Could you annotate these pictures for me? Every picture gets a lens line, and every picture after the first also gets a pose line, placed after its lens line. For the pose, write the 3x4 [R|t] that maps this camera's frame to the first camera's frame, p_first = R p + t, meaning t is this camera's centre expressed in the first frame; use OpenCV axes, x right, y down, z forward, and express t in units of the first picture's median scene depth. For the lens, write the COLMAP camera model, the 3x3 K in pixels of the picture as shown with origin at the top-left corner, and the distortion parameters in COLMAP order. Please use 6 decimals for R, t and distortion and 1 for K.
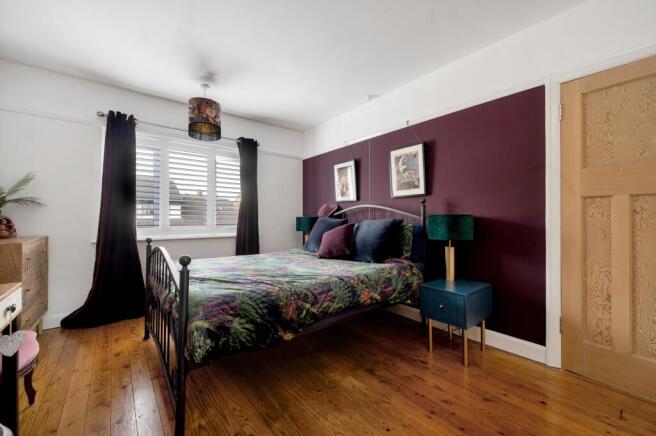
lens RADIAL K [[262.5, 0, 326.1], [0, 262.5, 219.1], [0, 0, 1]] dist [0.002094, 0.000008]
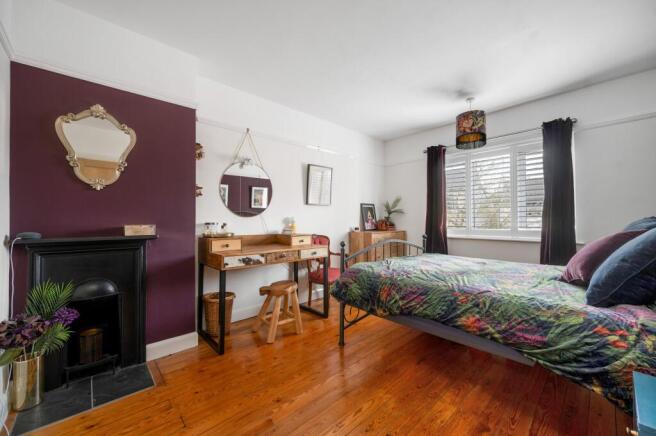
lens RADIAL K [[262.5, 0, 325.9], [0, 262.5, 216.9], [0, 0, 1]] dist [0.002094, 0.000008]
pose [[0.051424, -0.013011, -0.998592, 0.613261], [0.002367, 0.999914, -0.012907, -0.005632], [0.998674, -0.001700, 0.051450, 0.356185]]
